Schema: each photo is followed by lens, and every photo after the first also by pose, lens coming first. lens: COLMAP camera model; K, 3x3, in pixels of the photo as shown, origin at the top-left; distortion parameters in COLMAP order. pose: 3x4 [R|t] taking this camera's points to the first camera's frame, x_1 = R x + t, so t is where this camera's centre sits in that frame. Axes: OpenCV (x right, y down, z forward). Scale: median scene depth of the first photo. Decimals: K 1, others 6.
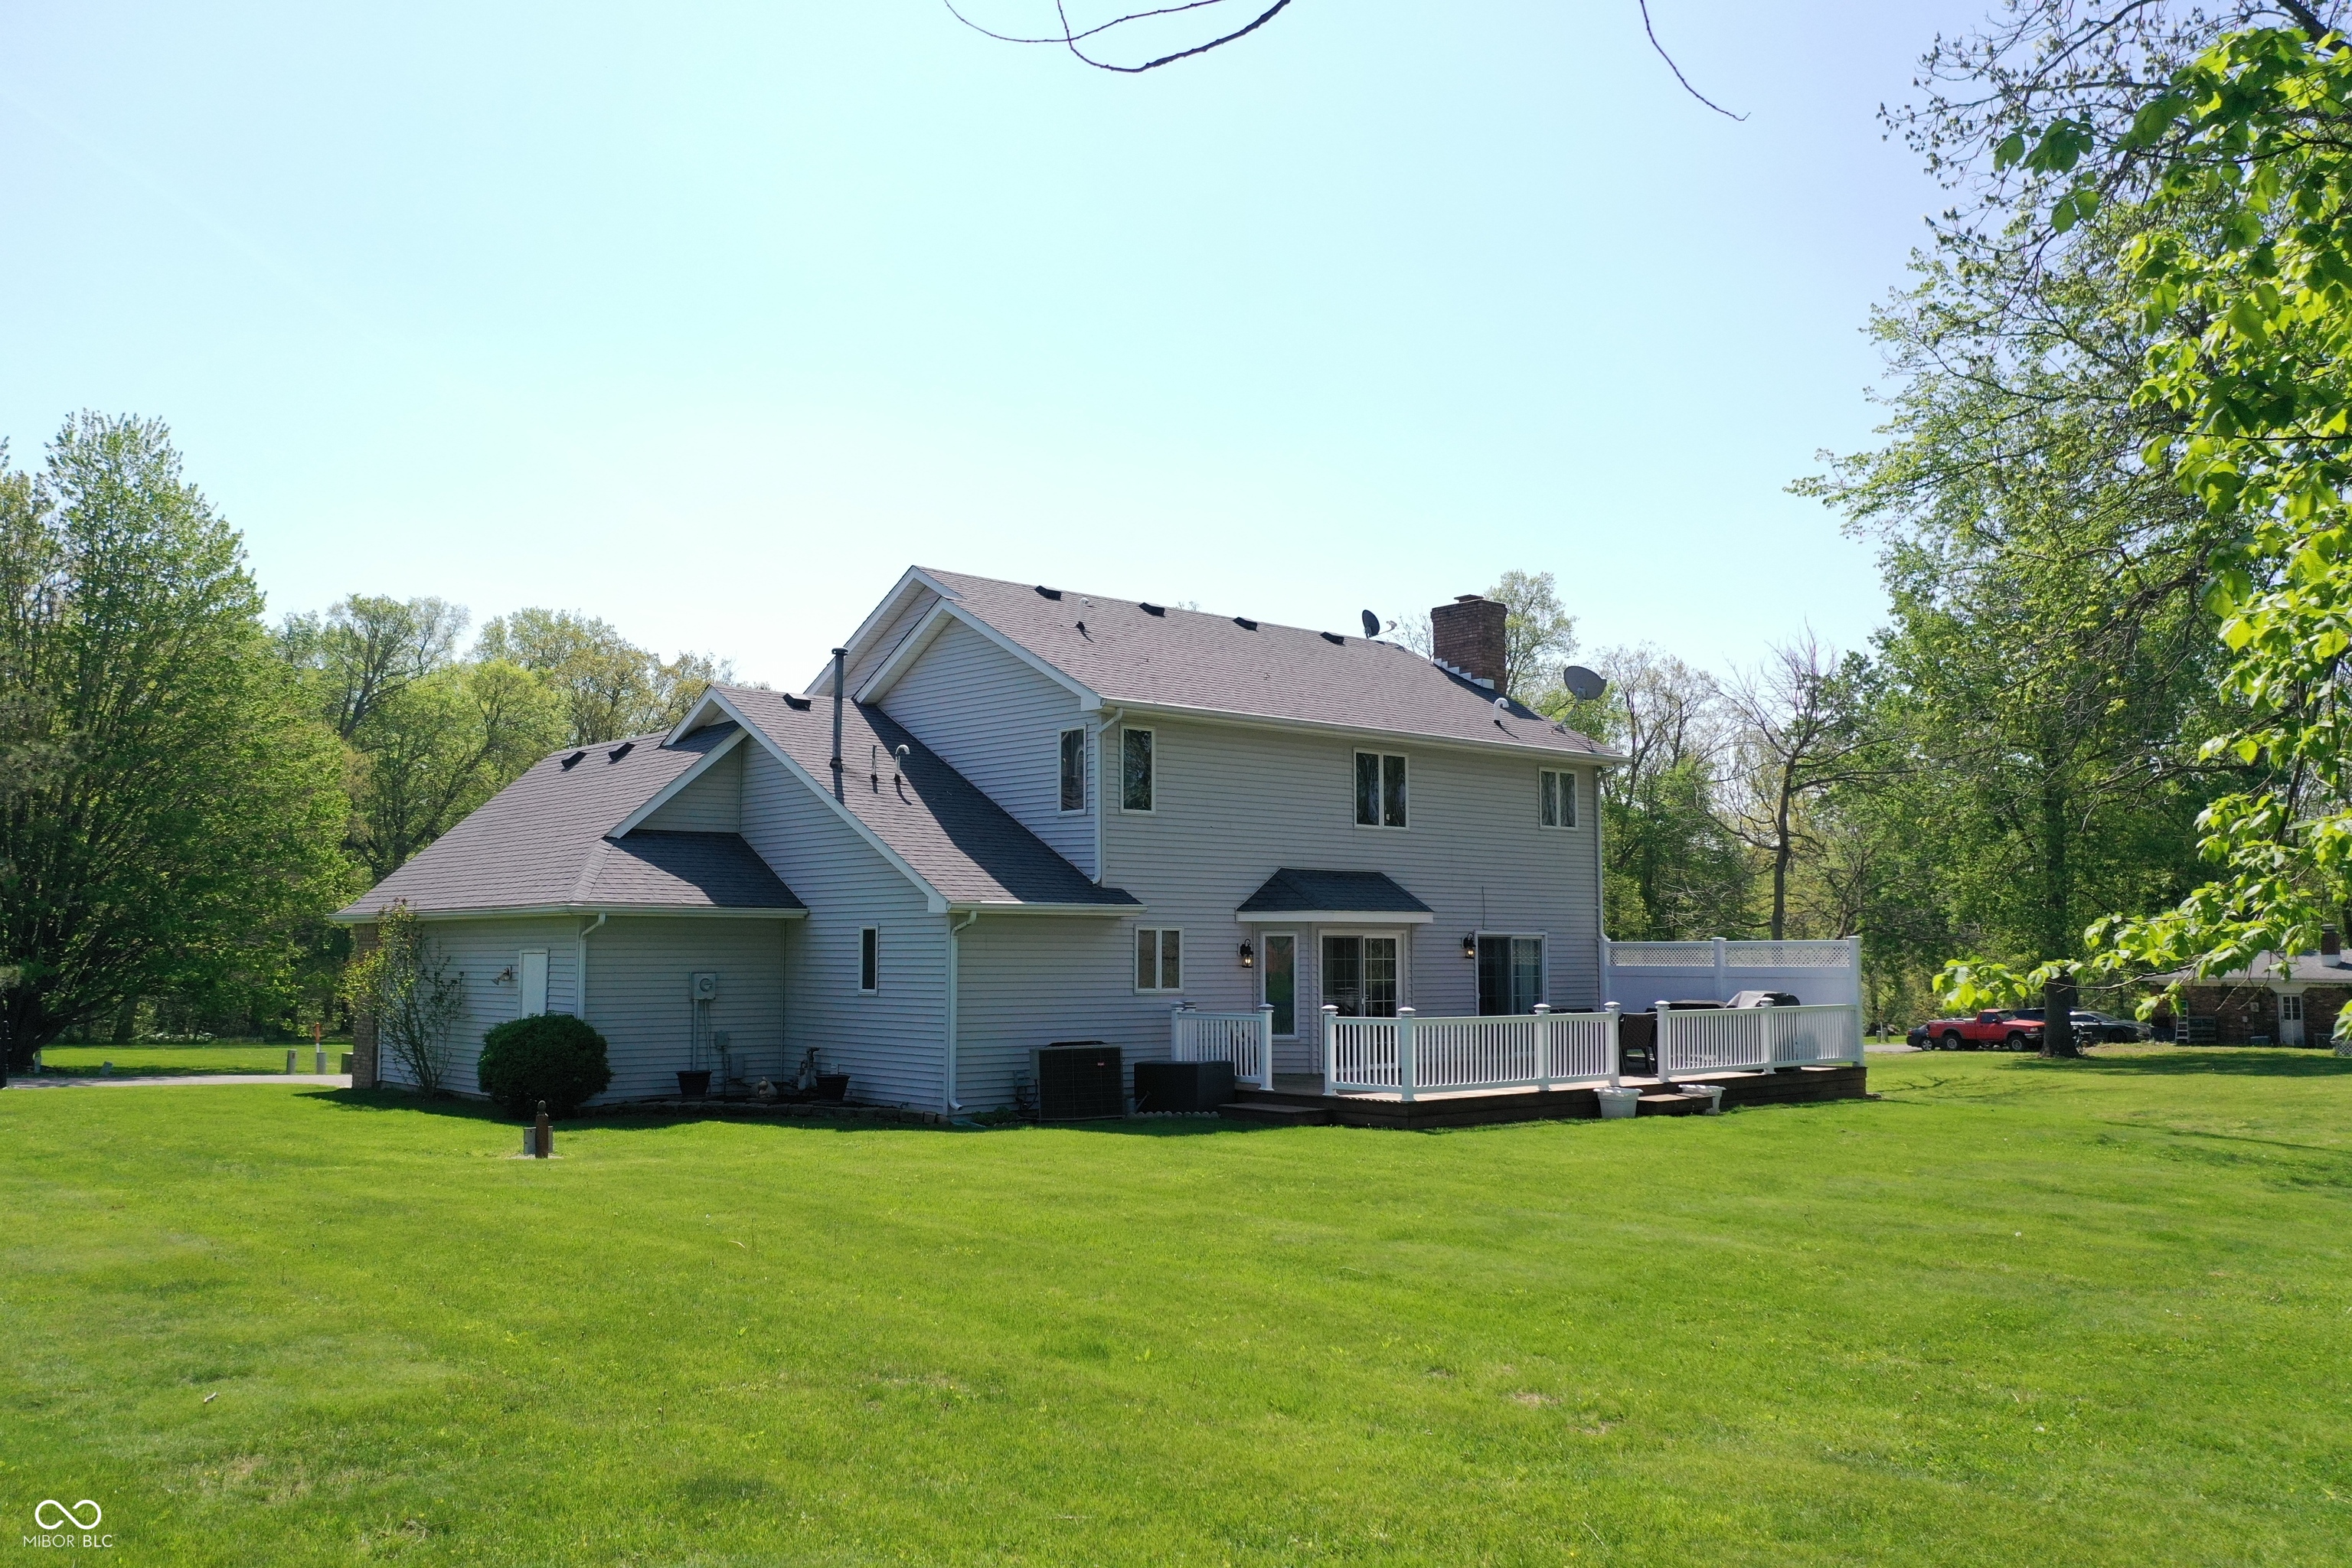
lens RADIAL K [[1886.9, 0, 1178.9], [0, 1886.9, 780.1], [0, 0, 1]] dist [-0.005300, 0.001258]
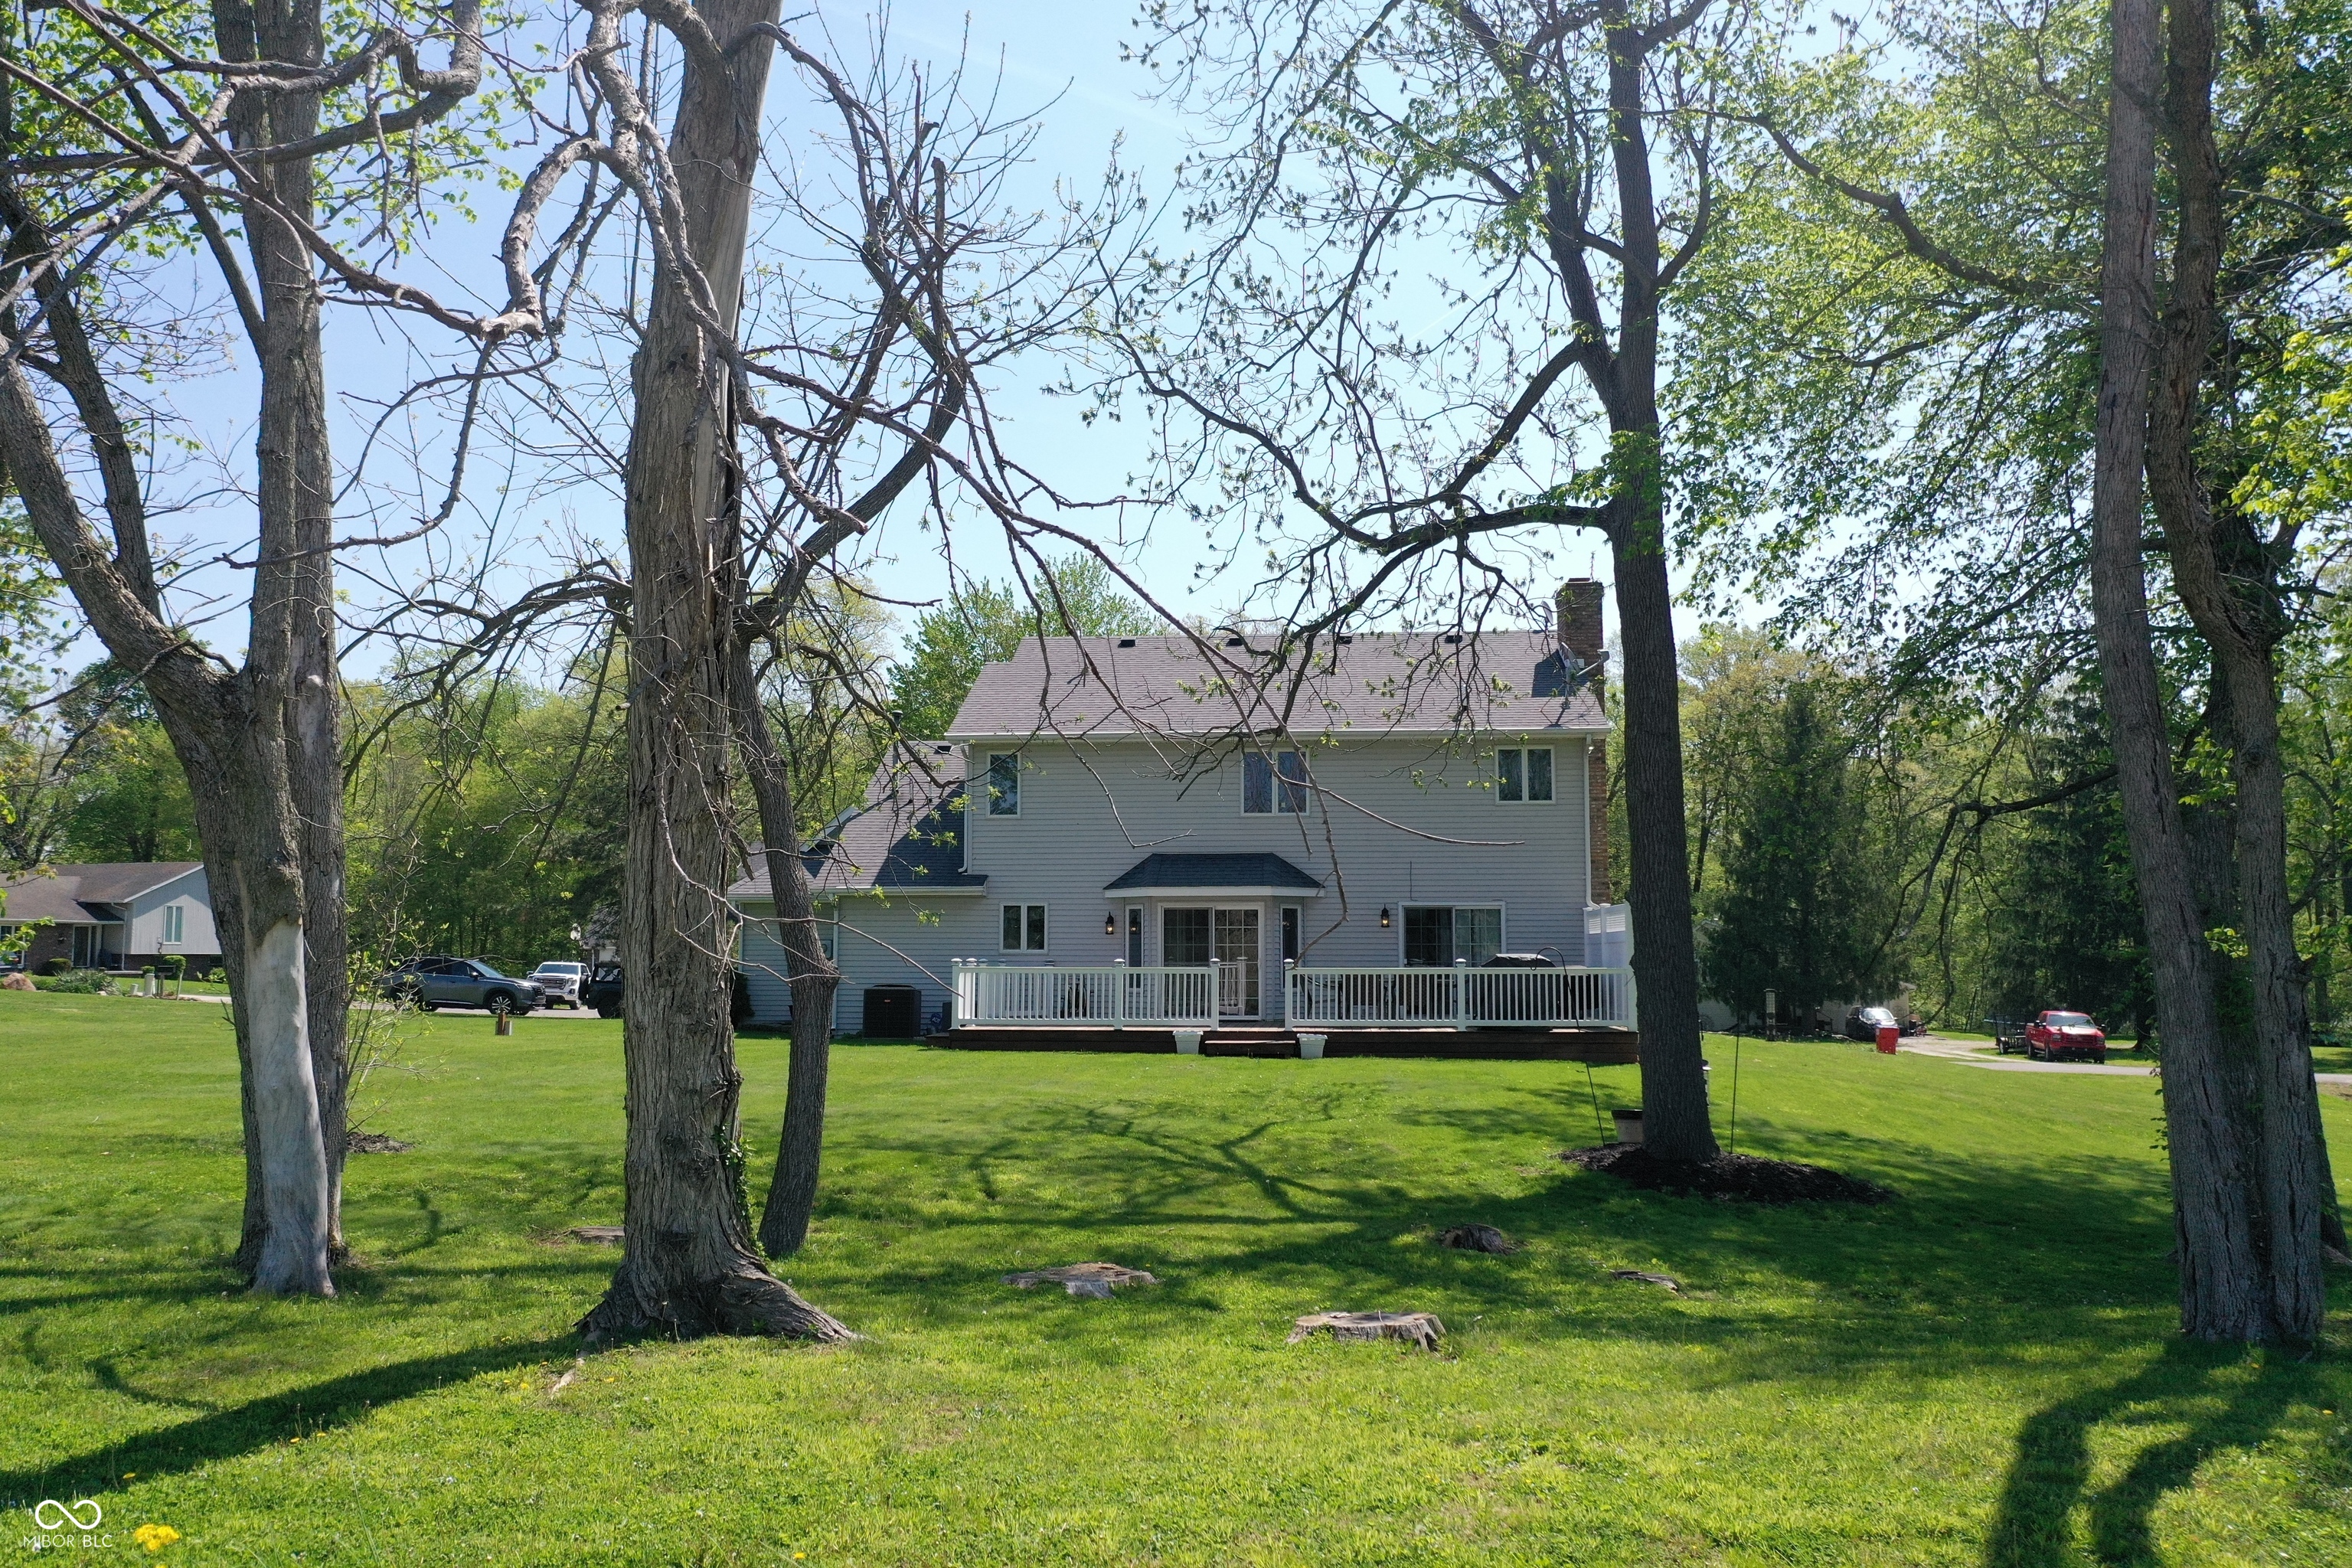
lens RADIAL K [[1886.9, 0, 1178.9], [0, 1886.9, 780.1], [0, 0, 1]] dist [-0.005300, 0.001258]
pose [[0.697734, -0.064662, -0.713433, 0.945068], [0.065079, 0.997521, -0.026763, 0.033039], [0.713395, -0.027756, 0.700212, 0.153006]]
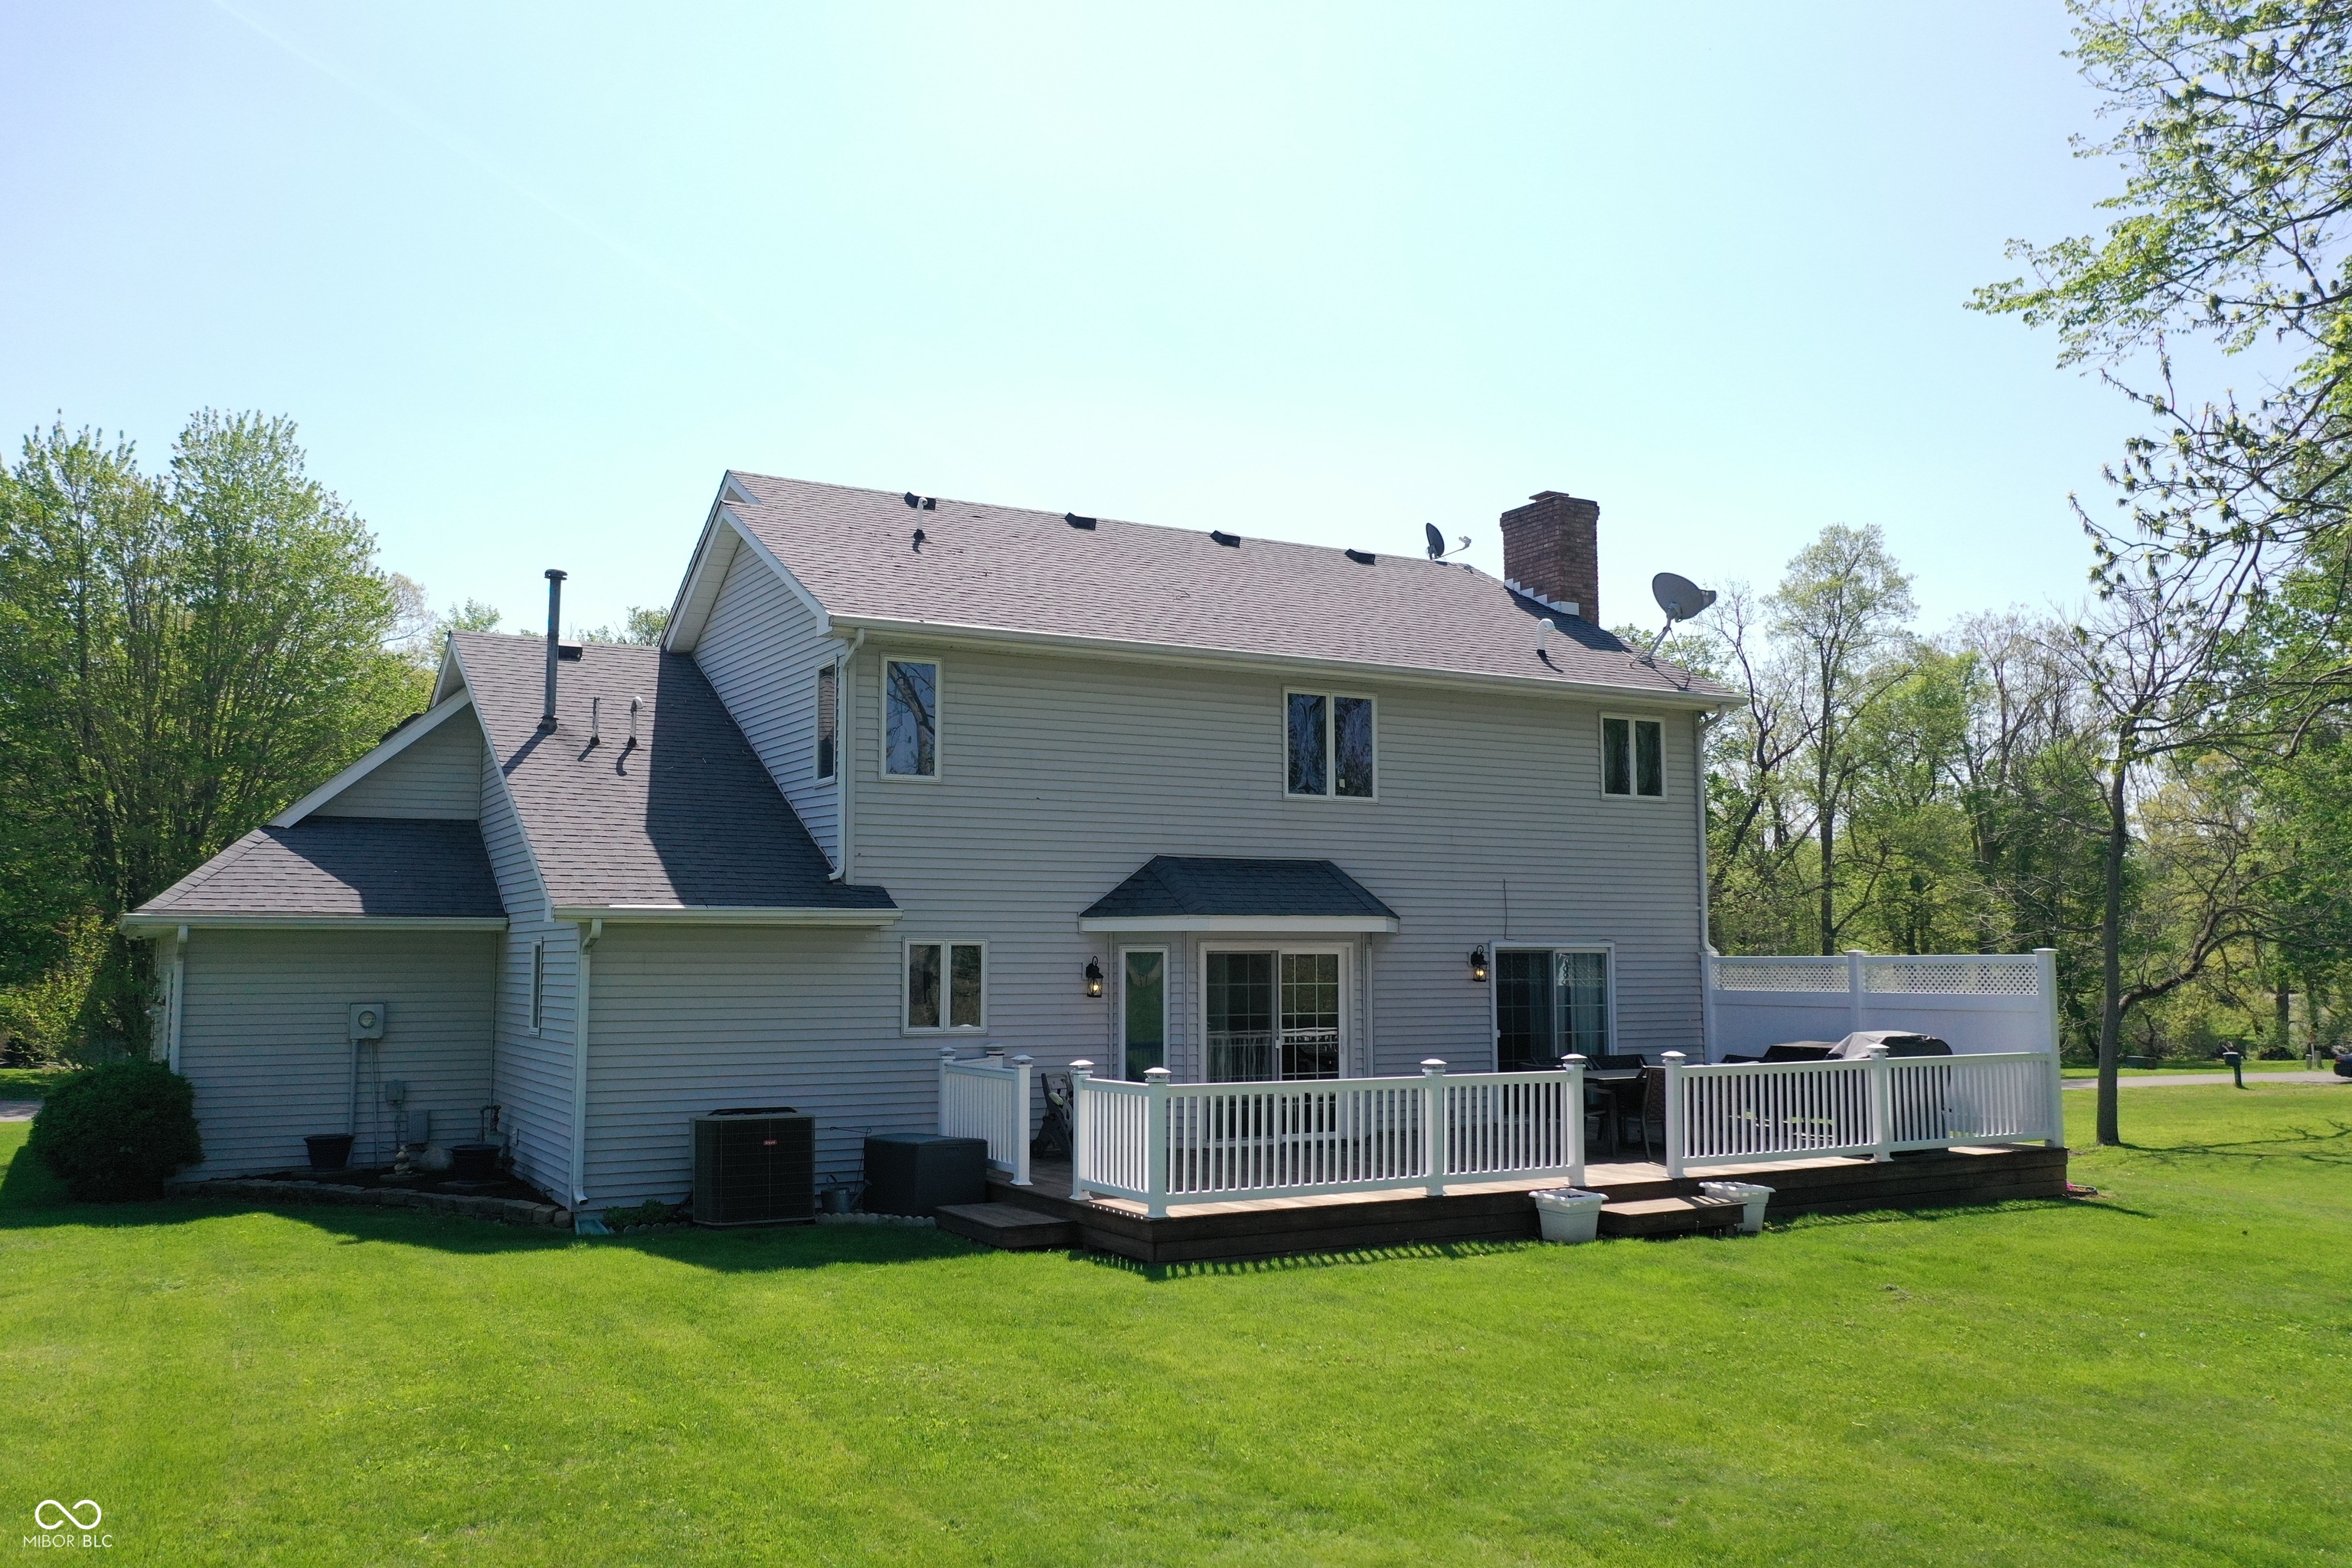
lens RADIAL K [[1881.7, 0, 1175.6], [0, 1881.7, 775.5], [0, 0, 1]] dist [-0.003711, 0.002216]
pose [[0.978000, -0.022407, -0.207399, 0.208405], [0.021120, 0.999741, -0.008419, 0.022548], [0.207534, 0.003854, 0.978220, 0.308751]]
